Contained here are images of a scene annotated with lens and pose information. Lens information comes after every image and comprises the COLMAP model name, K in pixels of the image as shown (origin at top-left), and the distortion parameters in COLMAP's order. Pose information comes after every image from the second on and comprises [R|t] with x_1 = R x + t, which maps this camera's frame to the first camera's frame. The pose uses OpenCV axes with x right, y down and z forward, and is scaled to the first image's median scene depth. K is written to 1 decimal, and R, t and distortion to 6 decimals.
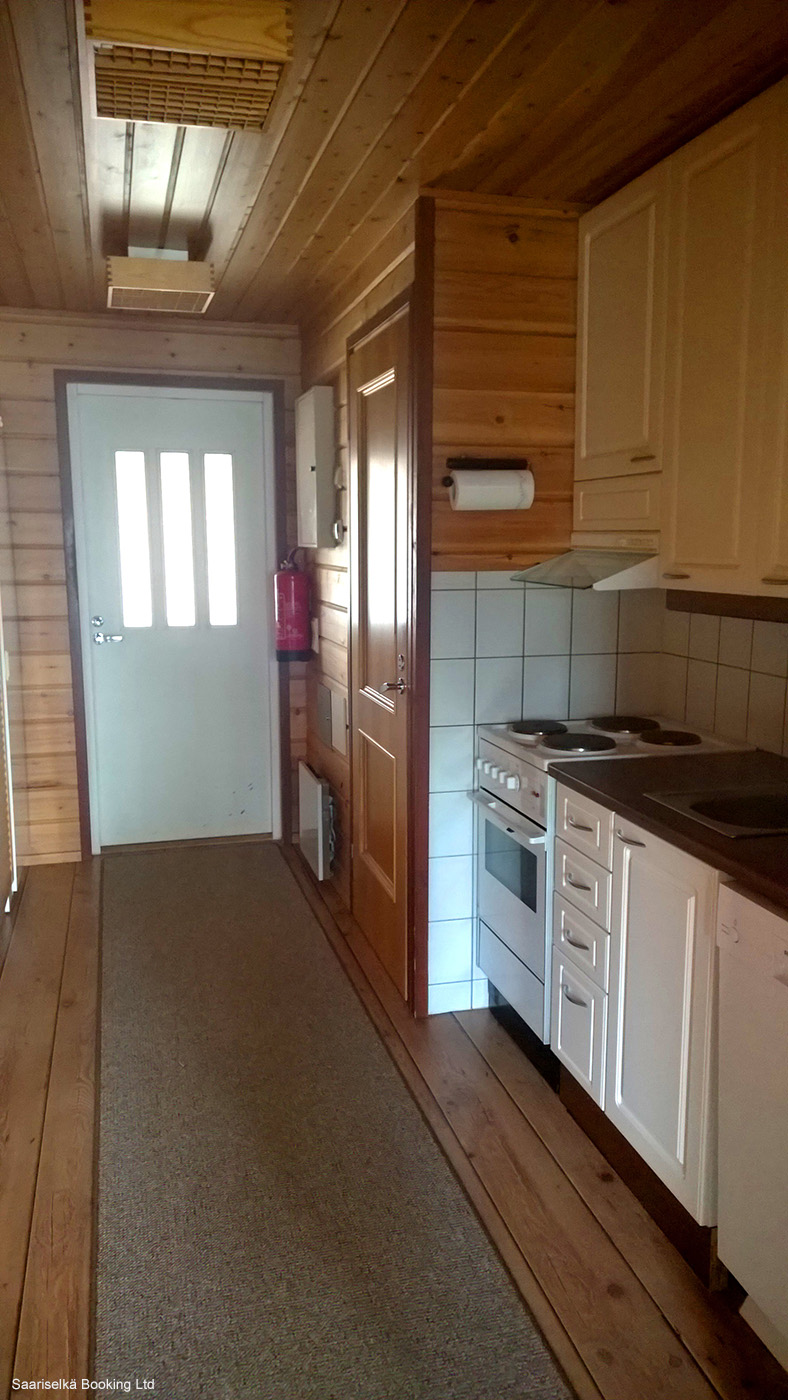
lens RADIAL K [[962.1, 0, 394.0], [0, 962.1, 700.0], [0, 0, 1]] dist [0.044813, -0.002110]
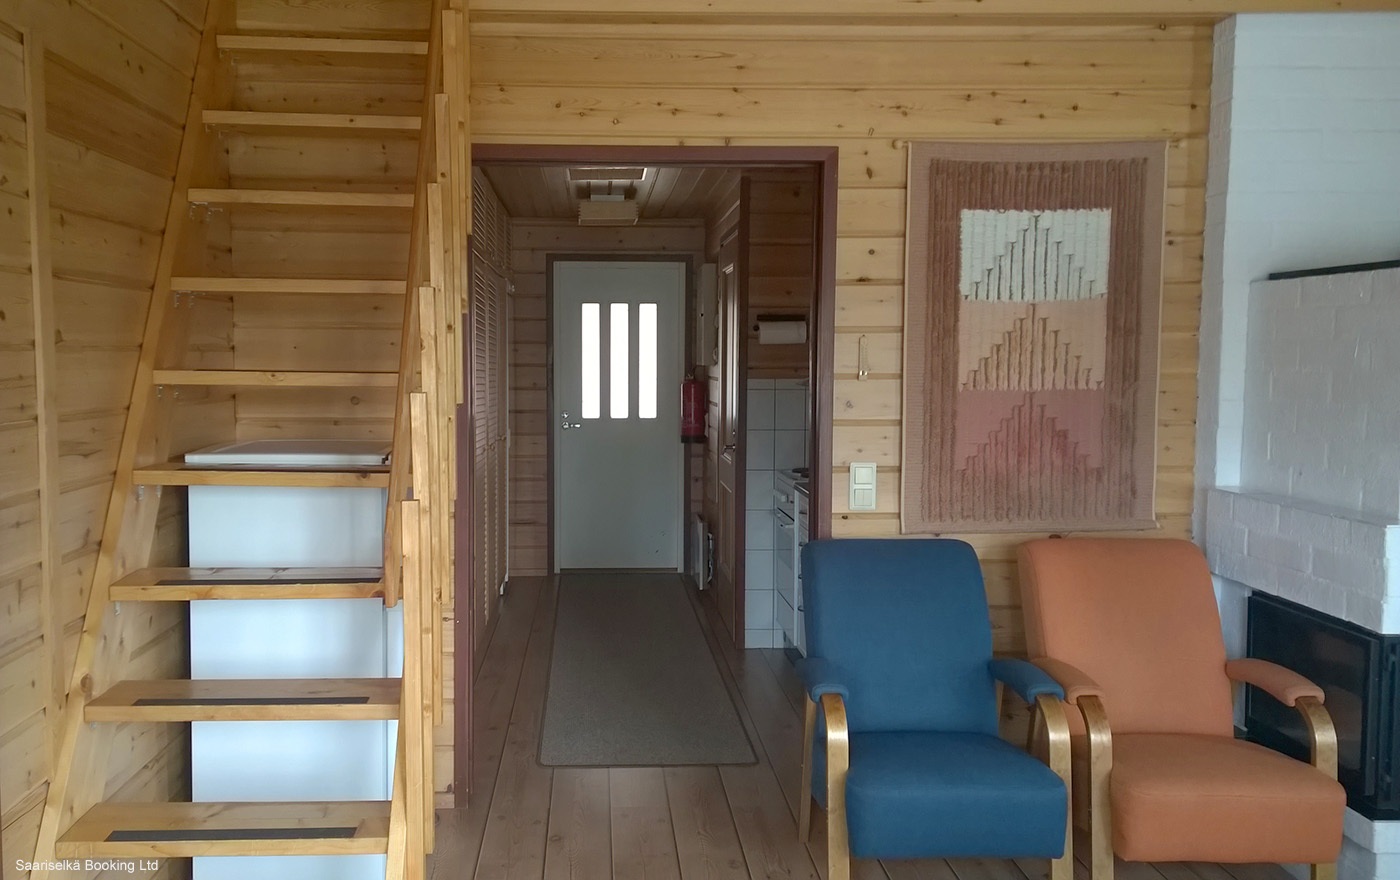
lens RADIAL K [[1523.1, 0, 700.0], [0, 1523.1, 440.0], [0, 0, 1]] dist [0.004064, 0.000791]
pose [[0.975035, 0.012606, -0.221694, 0.435014], [-0.037150, 0.993576, -0.106896, 0.209348], [0.218922, 0.112463, 0.969240, -1.278984]]
